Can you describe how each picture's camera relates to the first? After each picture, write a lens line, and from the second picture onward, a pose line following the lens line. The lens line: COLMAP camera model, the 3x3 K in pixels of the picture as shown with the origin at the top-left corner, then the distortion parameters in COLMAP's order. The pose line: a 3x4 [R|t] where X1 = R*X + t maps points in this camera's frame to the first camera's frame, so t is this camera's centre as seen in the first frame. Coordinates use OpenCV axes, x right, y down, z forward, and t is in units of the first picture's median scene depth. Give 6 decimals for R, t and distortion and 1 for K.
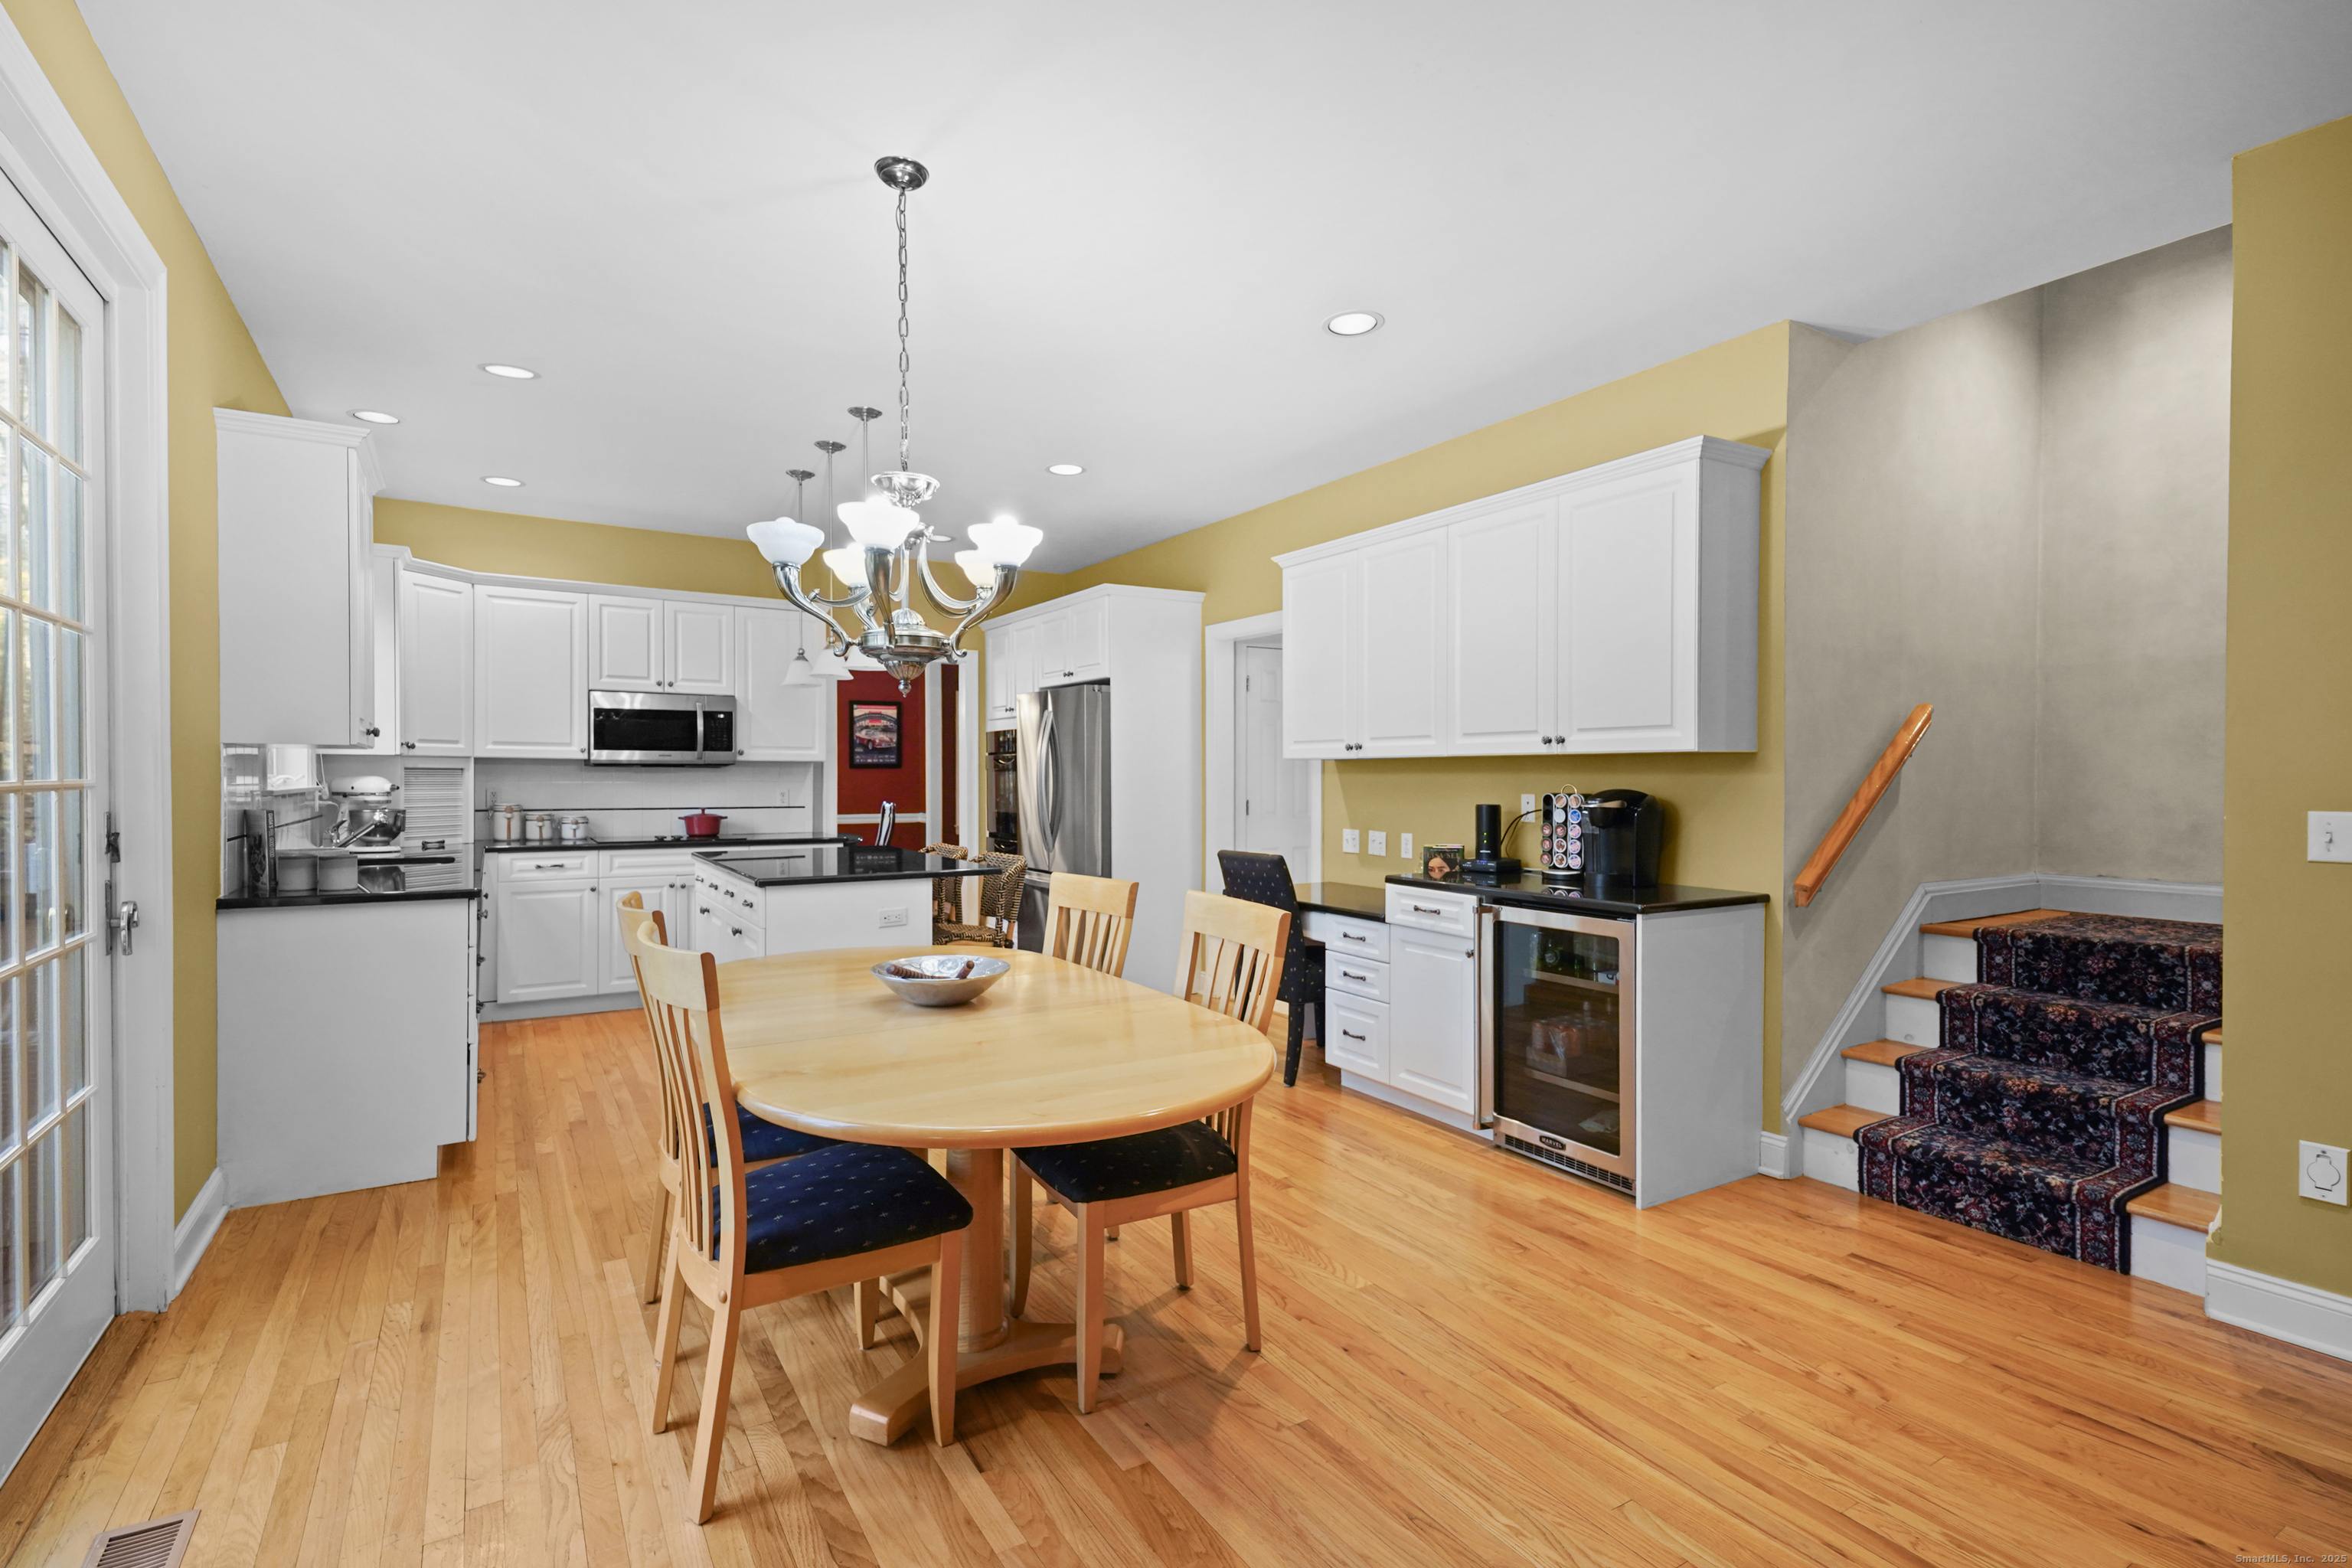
lens RADIAL K [[1120.8, 0, 1176.0], [0, 1120.8, 784.0], [0, 0, 1]] dist [0.023380, -0.000097]
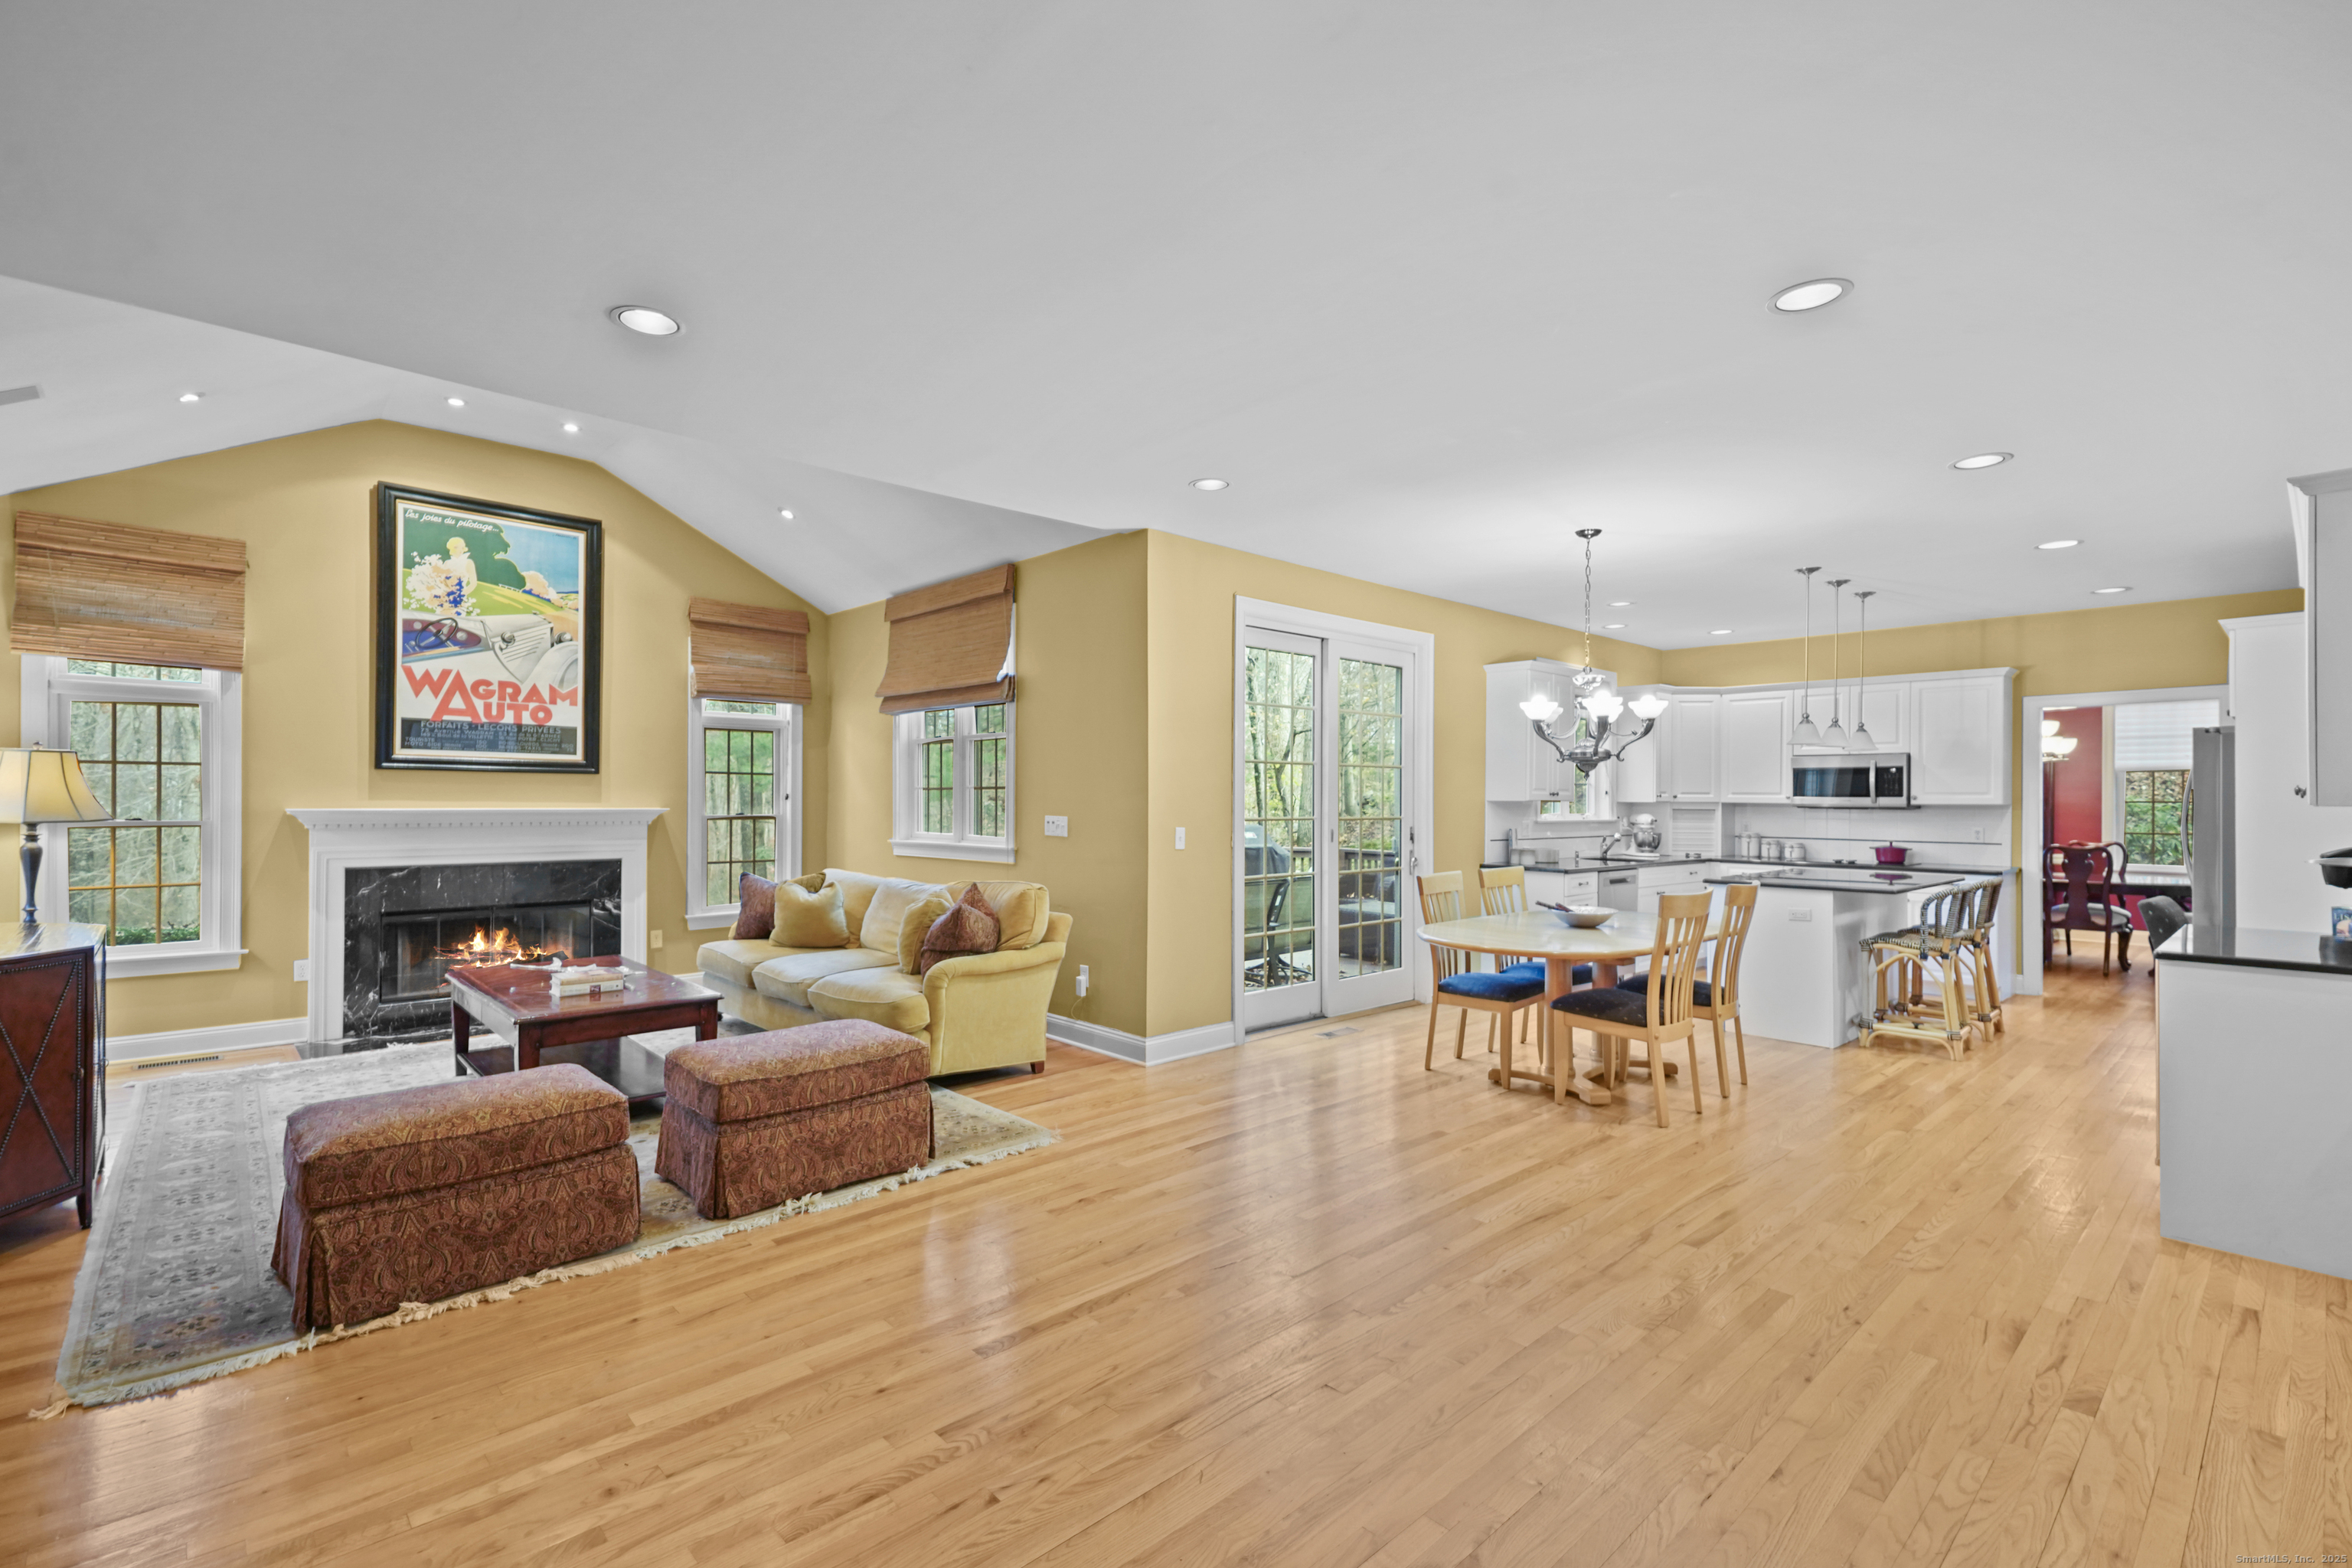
lens RADIAL K [[1090.1, 0, 1176.0], [0, 1090.1, 784.0], [0, 0, 1]] dist [0.000007, 0.000013]
pose [[0.211599, -0.014052, -0.977256, 0.727964], [-0.016567, 0.999701, -0.017962, -0.009623], [0.977216, 0.019991, 0.211303, -0.078594]]
